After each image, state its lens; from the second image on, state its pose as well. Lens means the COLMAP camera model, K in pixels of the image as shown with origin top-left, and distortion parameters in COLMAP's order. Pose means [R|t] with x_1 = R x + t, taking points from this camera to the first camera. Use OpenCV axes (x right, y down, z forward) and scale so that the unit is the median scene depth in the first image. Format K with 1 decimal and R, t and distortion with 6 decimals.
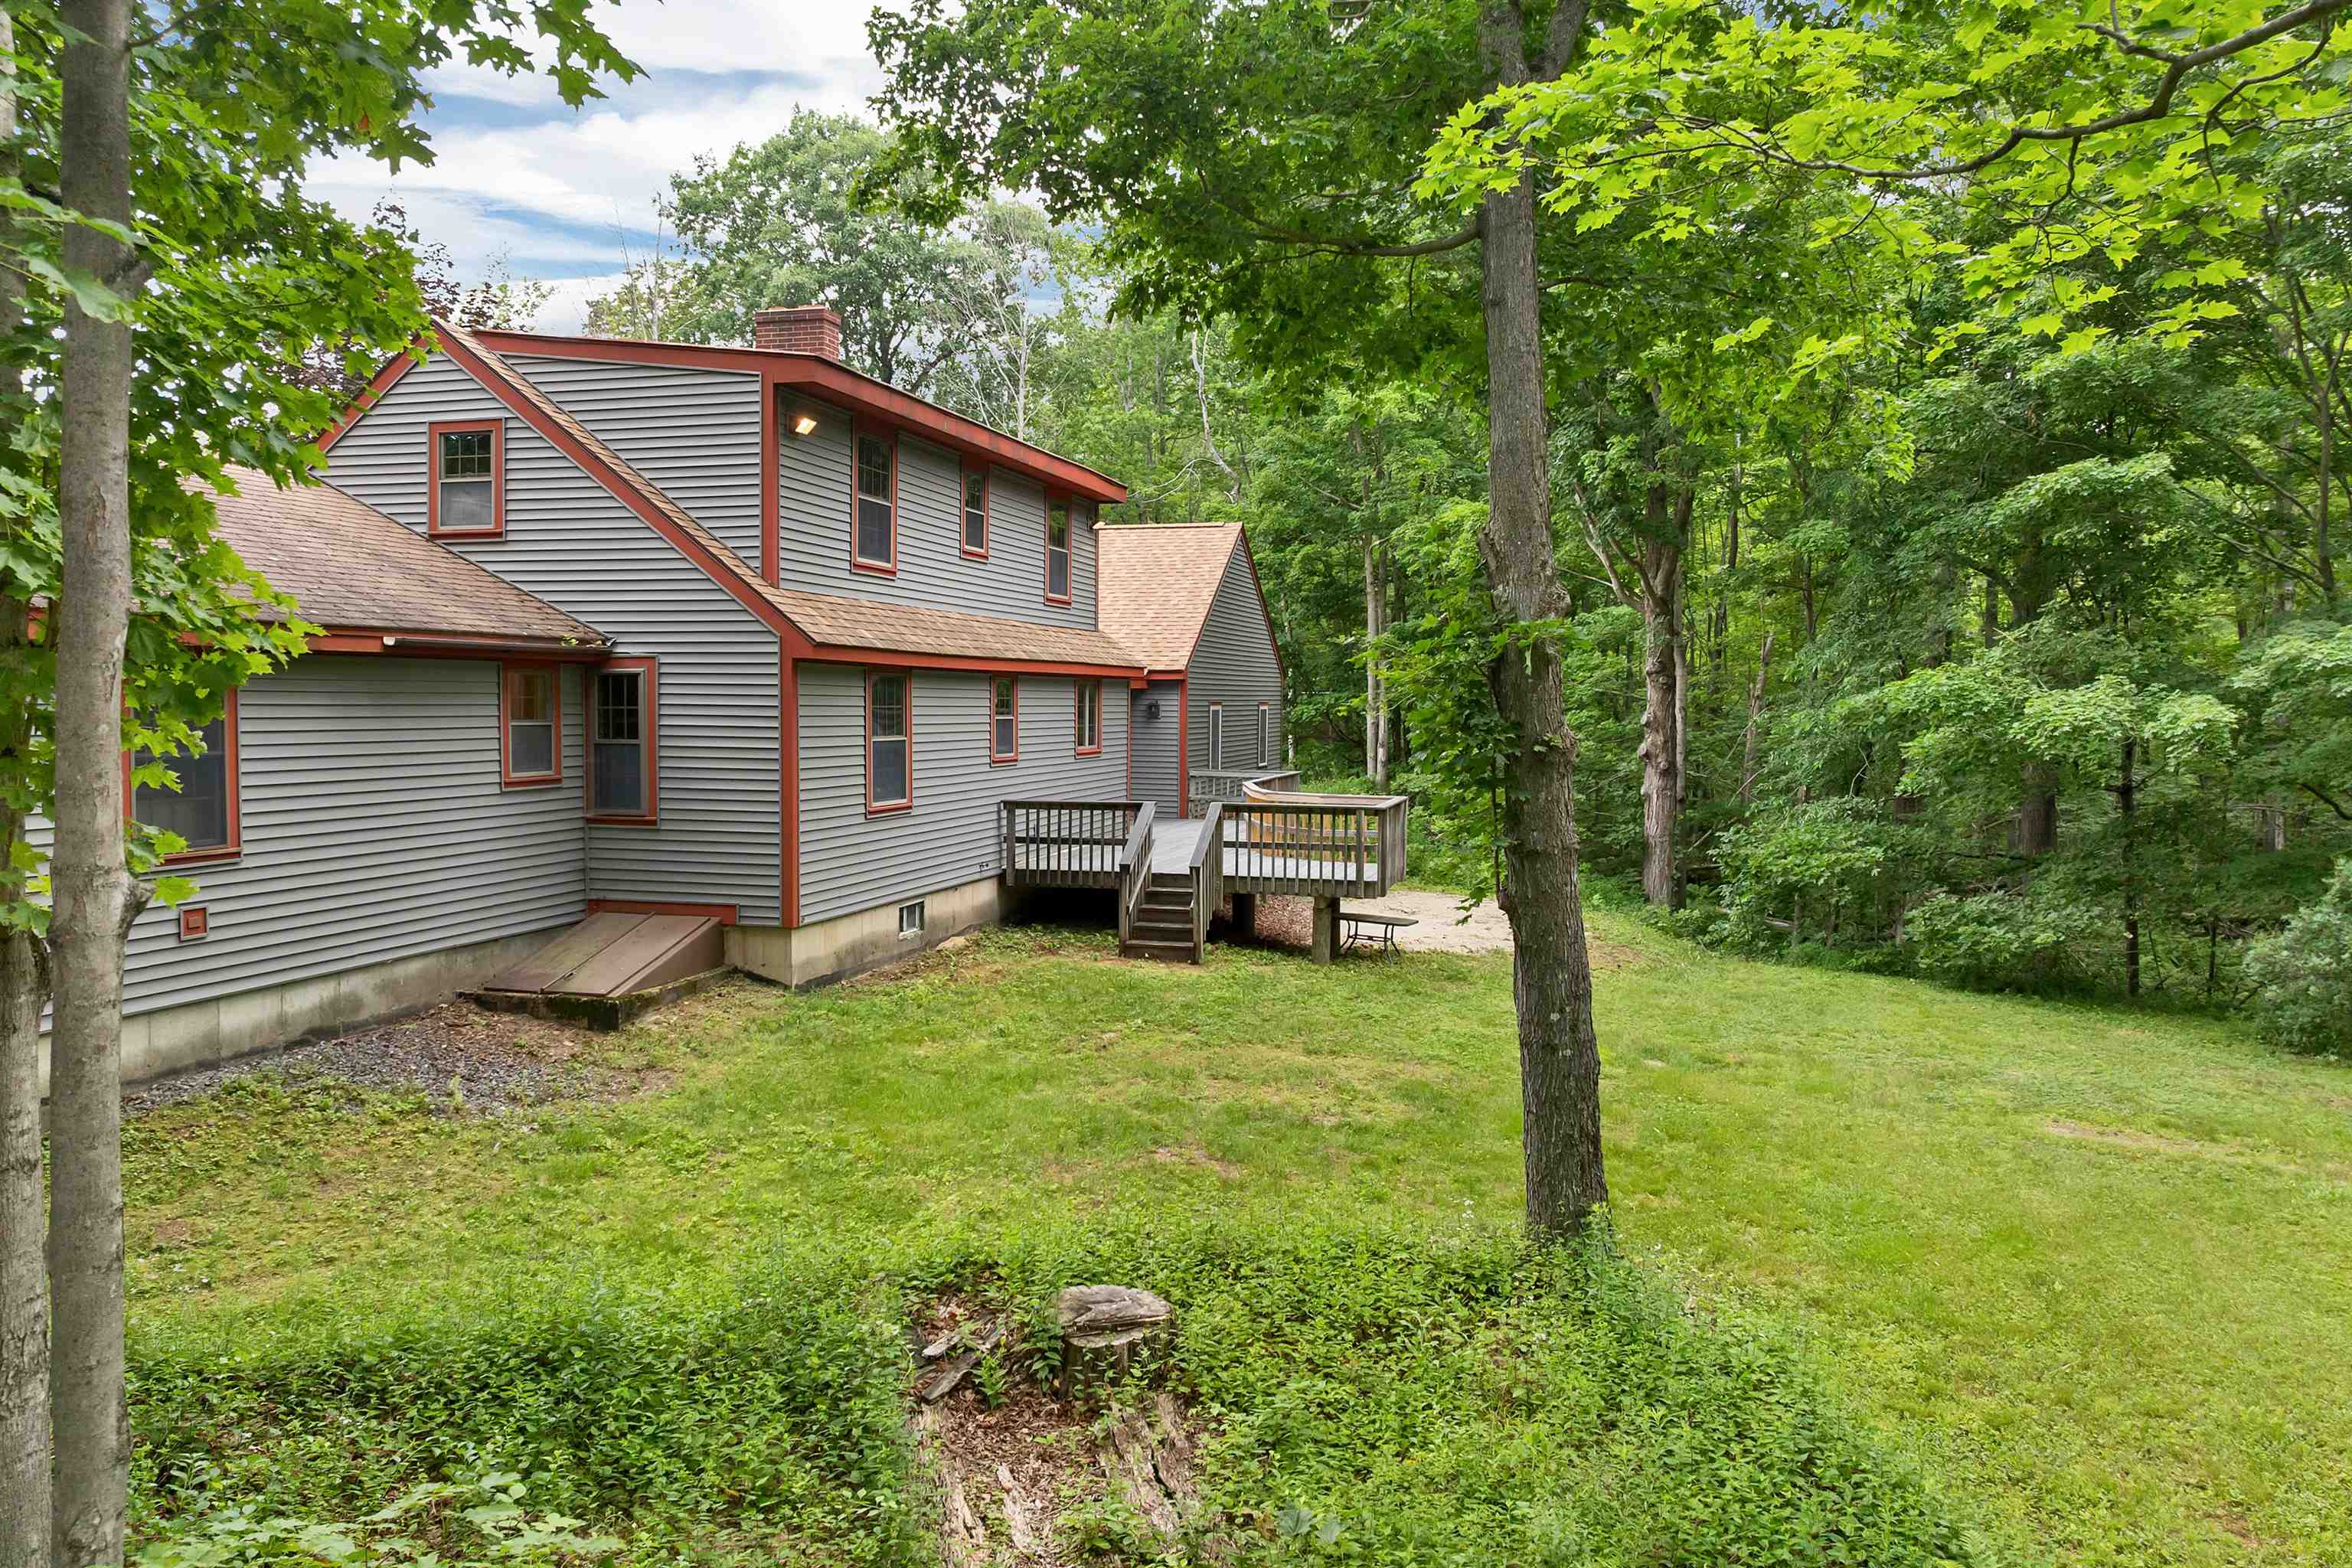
lens RADIAL K [[1691.2, 0, 1181.4], [0, 1691.2, 754.6], [0, 0, 1]] dist [-0.032047, -0.009107]
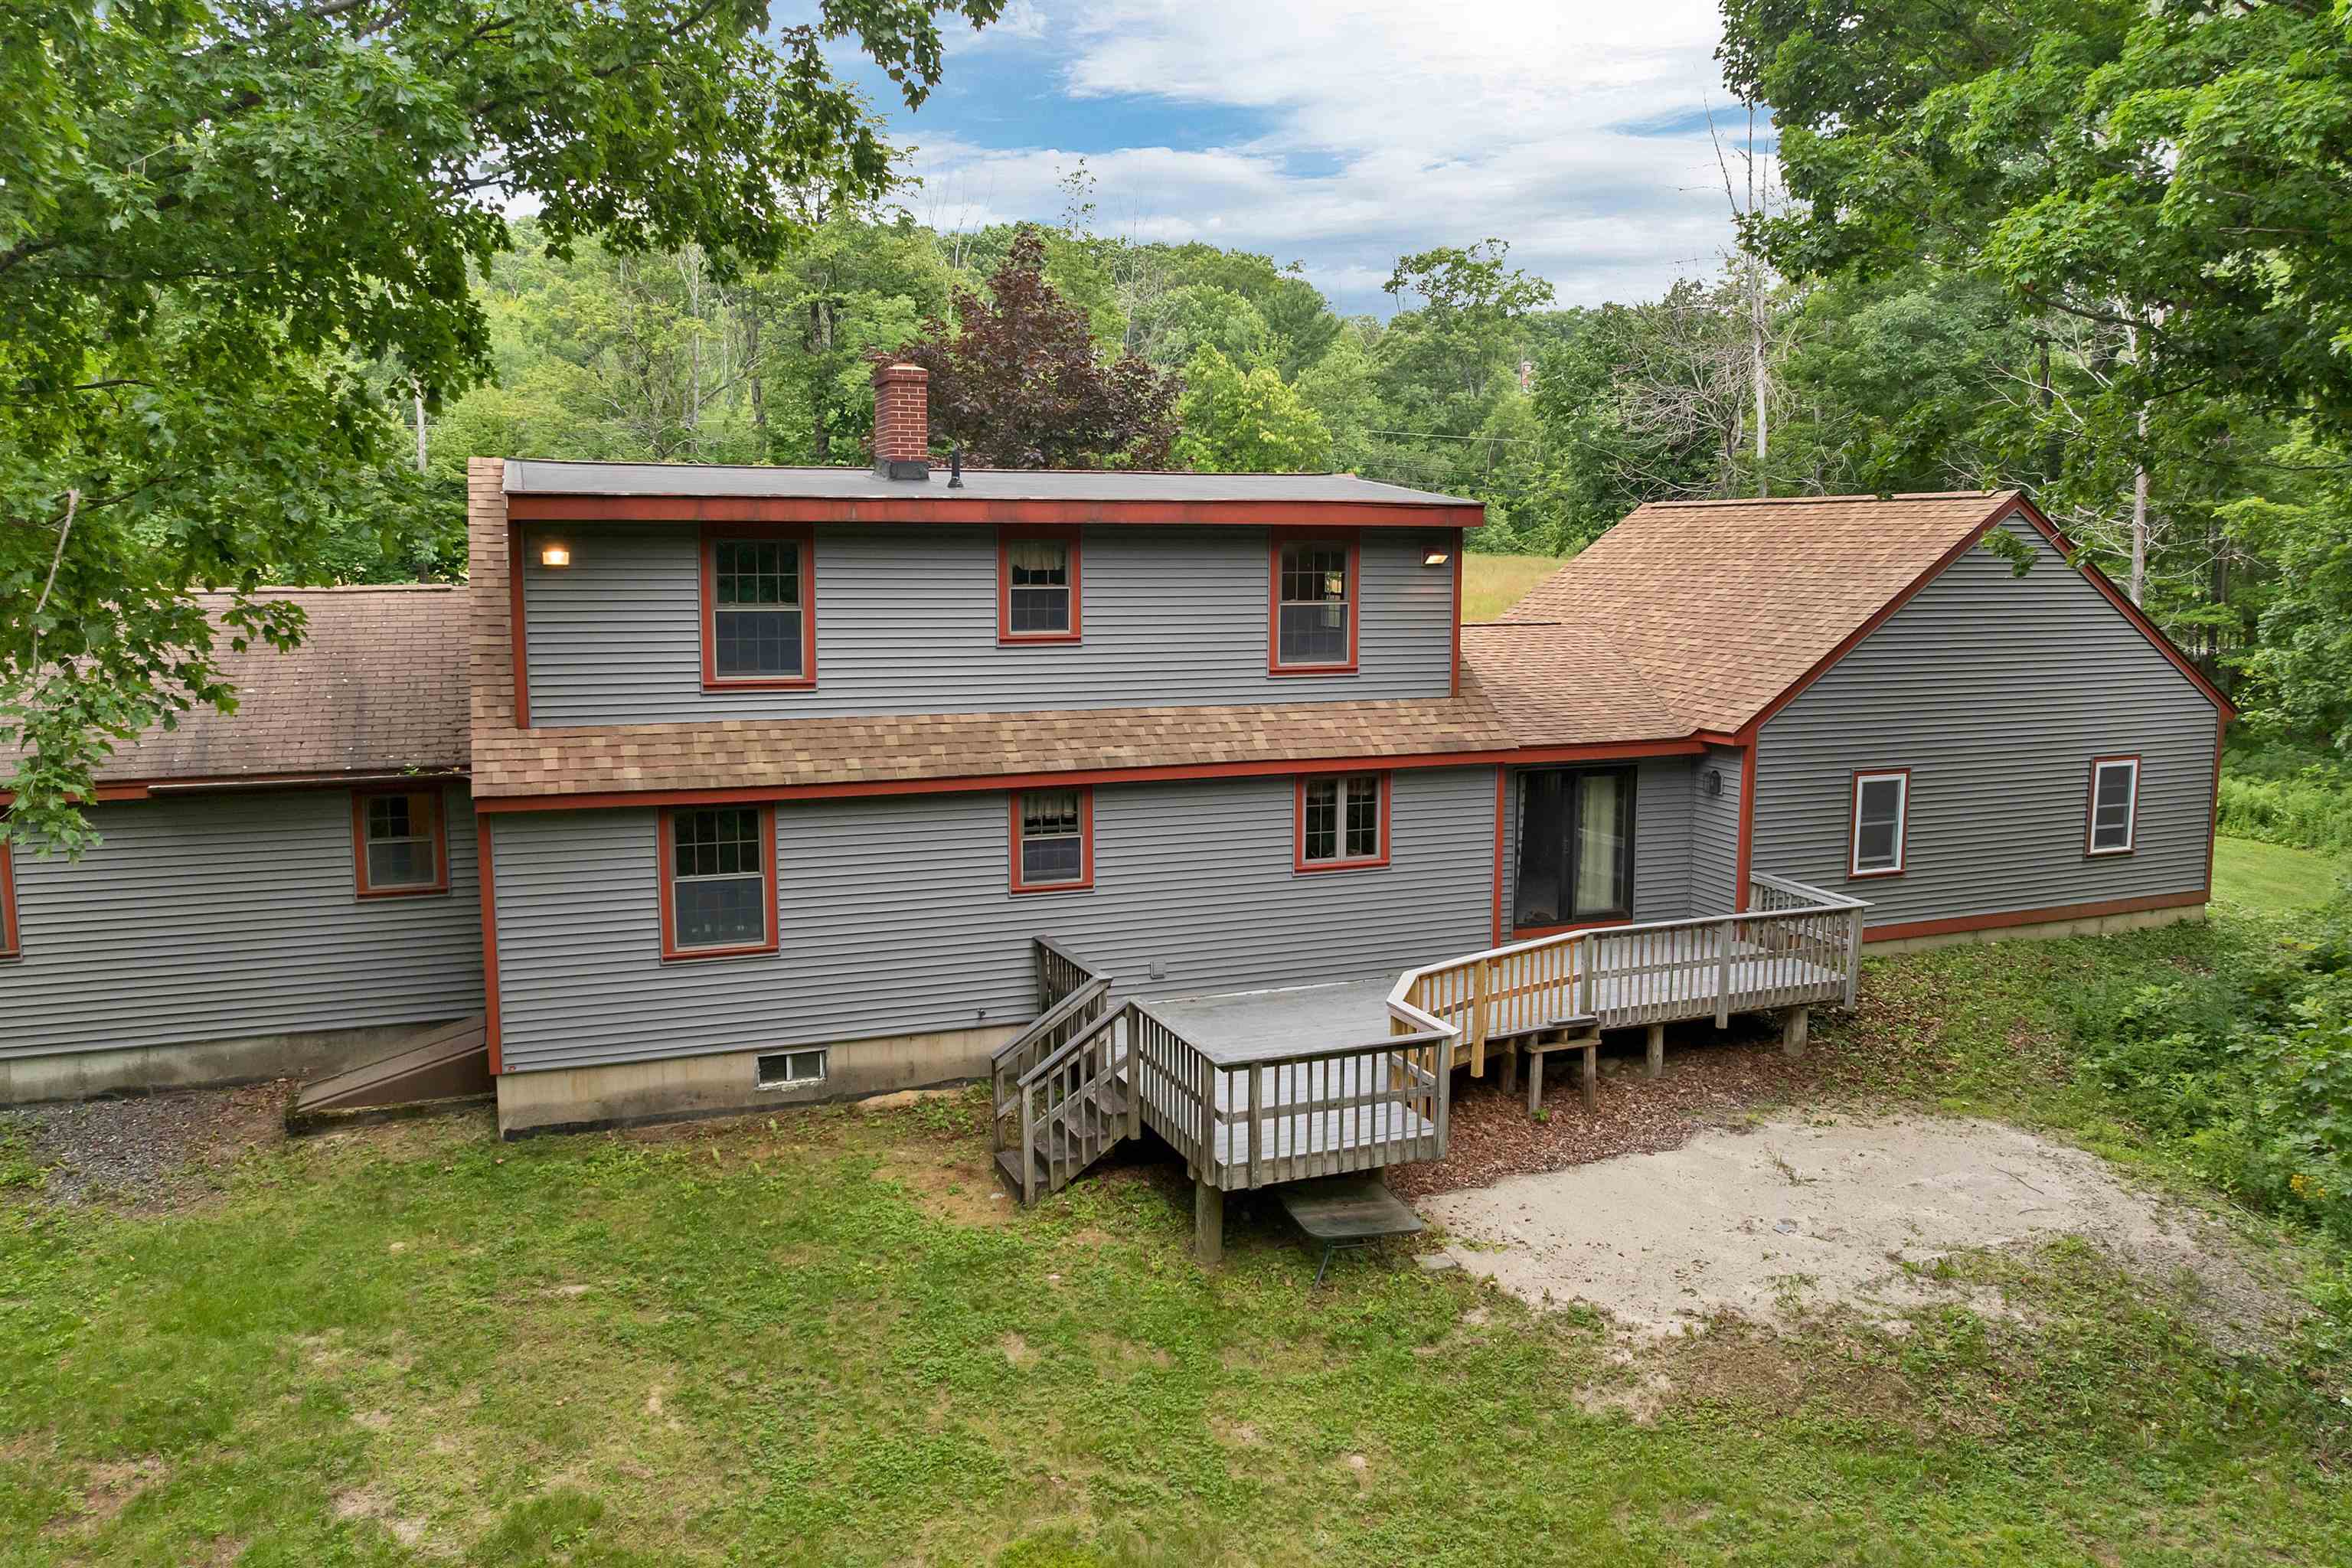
lens RADIAL K [[1691.2, 0, 1181.4], [0, 1691.2, 754.6], [0, 0, 1]] dist [-0.032047, -0.009107]
pose [[0.591341, 0.094872, -0.800822, 0.725460], [-0.024073, 0.994690, 0.100063, -0.179495], [0.806063, -0.039893, 0.590484, 0.688048]]
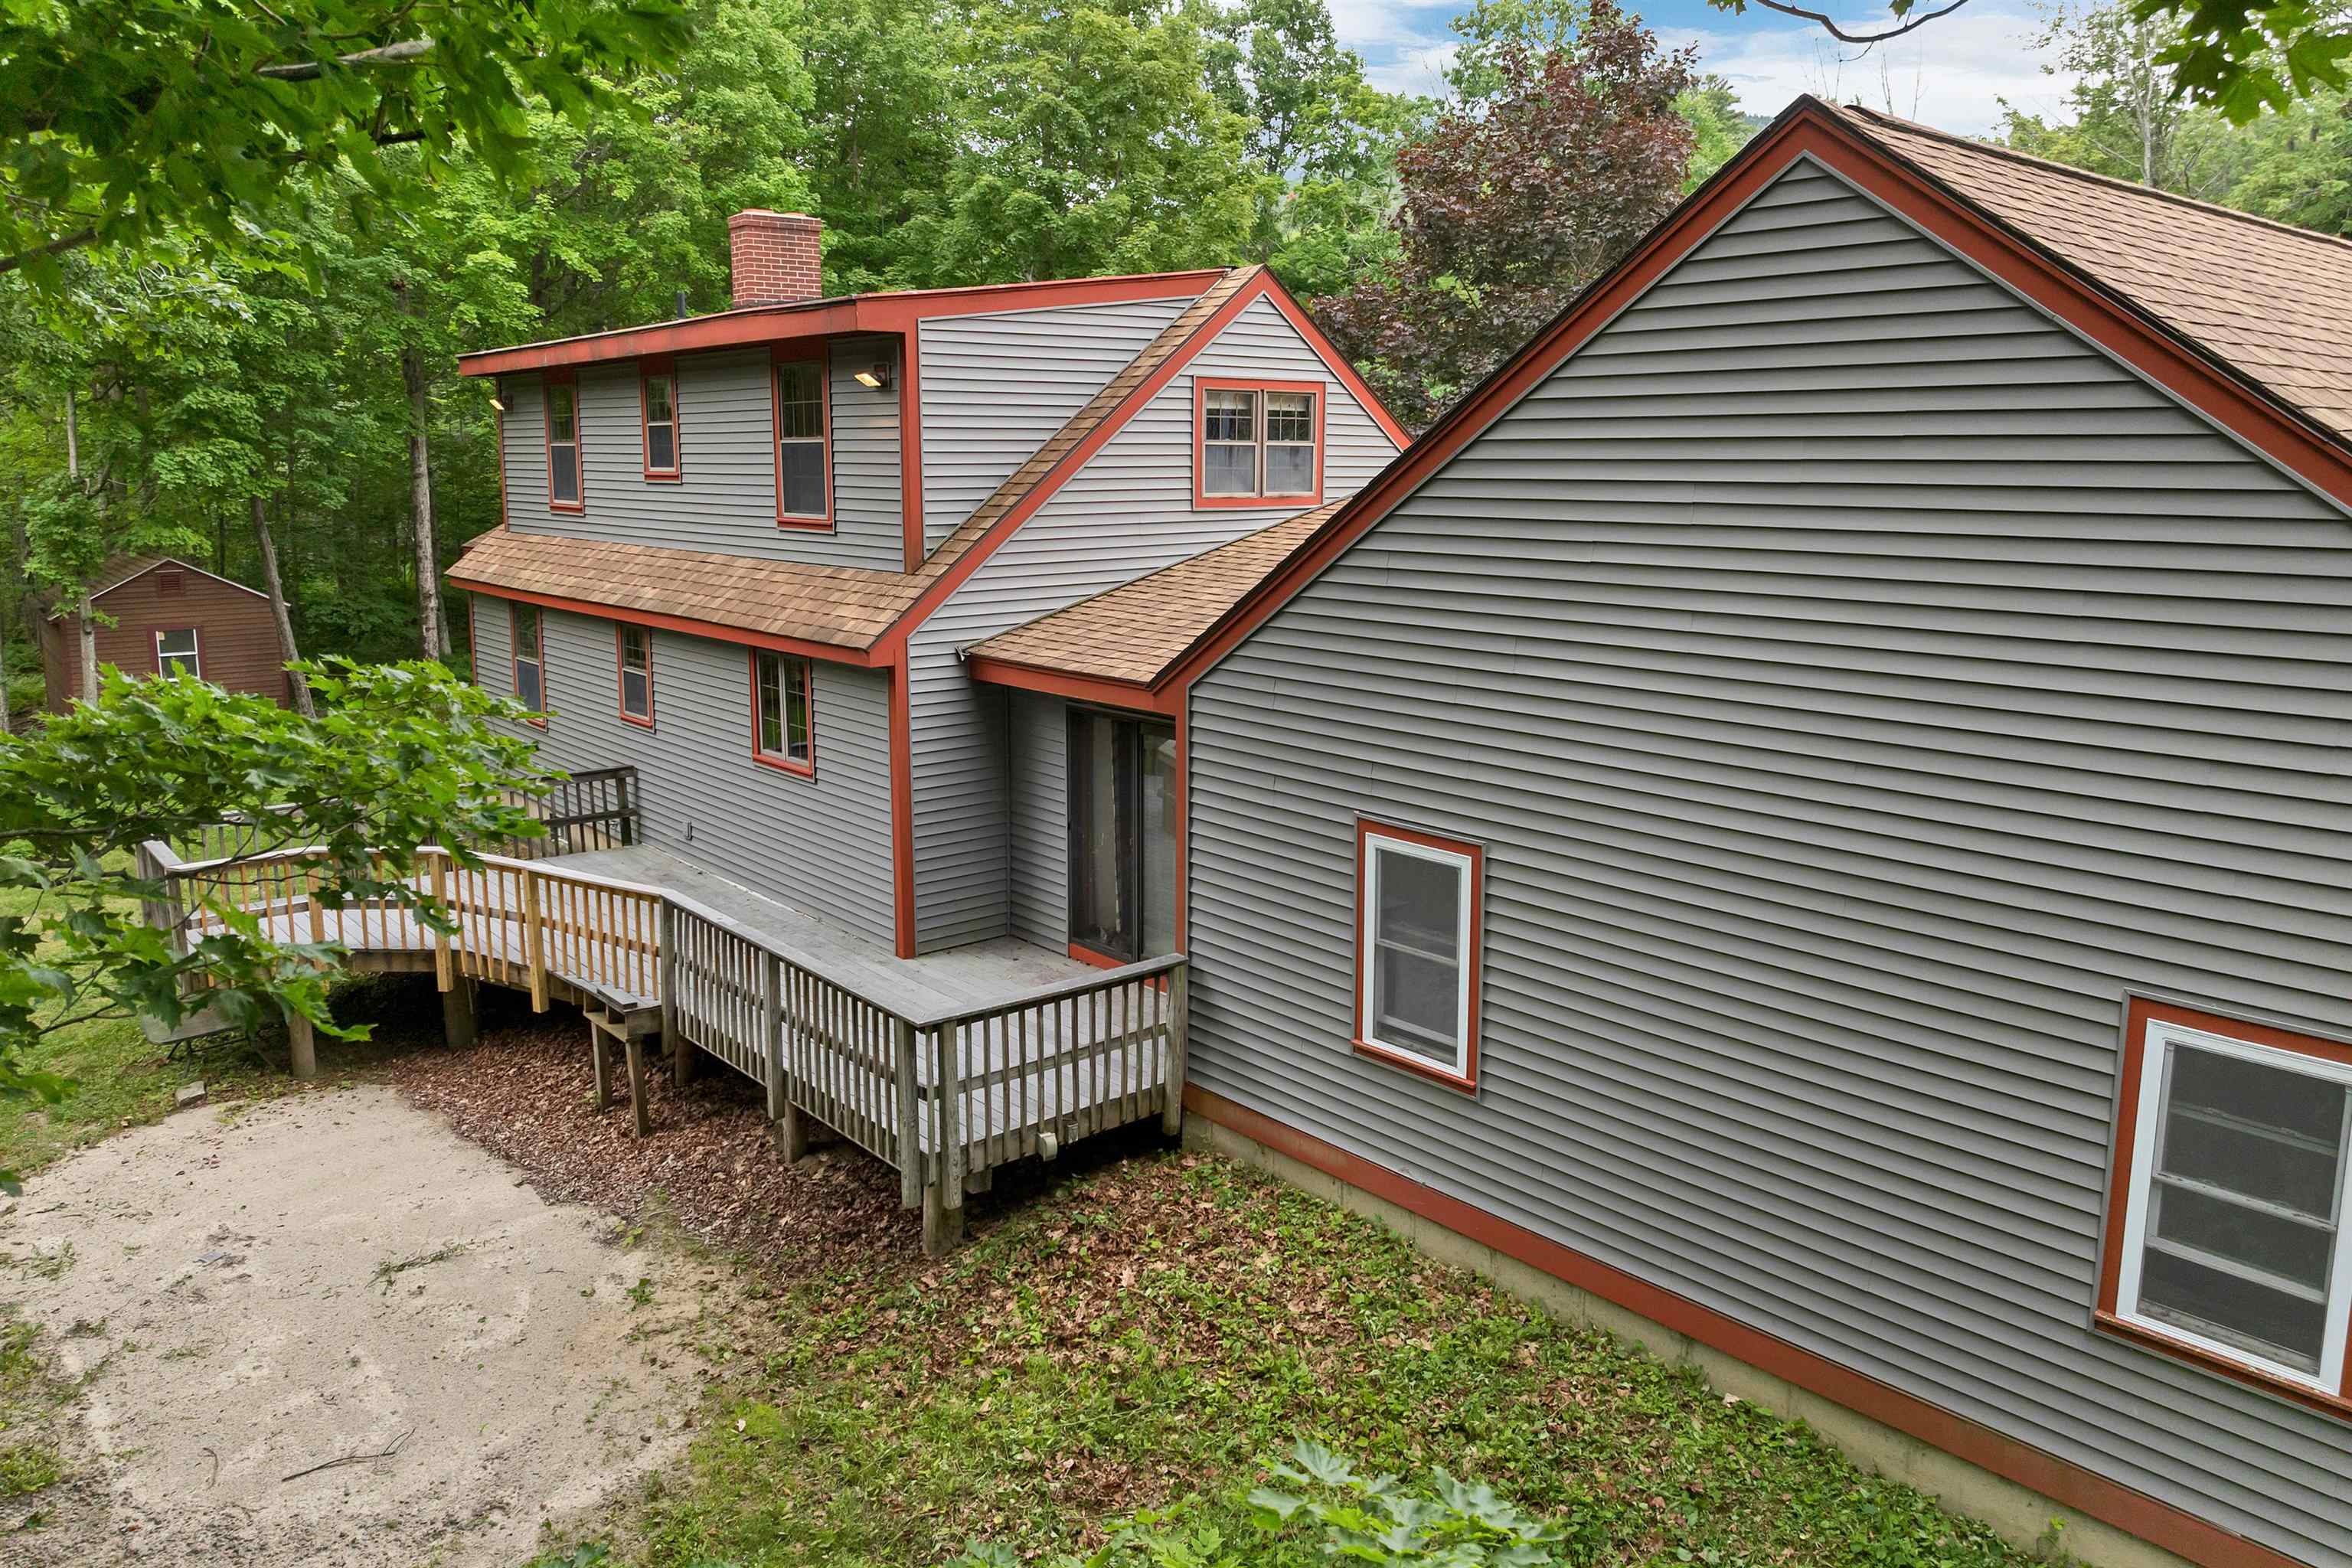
lens RADIAL K [[1676.8, 0, 1184.4], [0, 1676.8, 766.6], [0, 0, 1]] dist [-0.036765, -0.008209]
pose [[-0.575994, 0.139689, -0.805430, 0.508179], [-0.032386, 0.980618, 0.193232, -0.177762], [0.816812, 0.137385, -0.560306, 2.075959]]
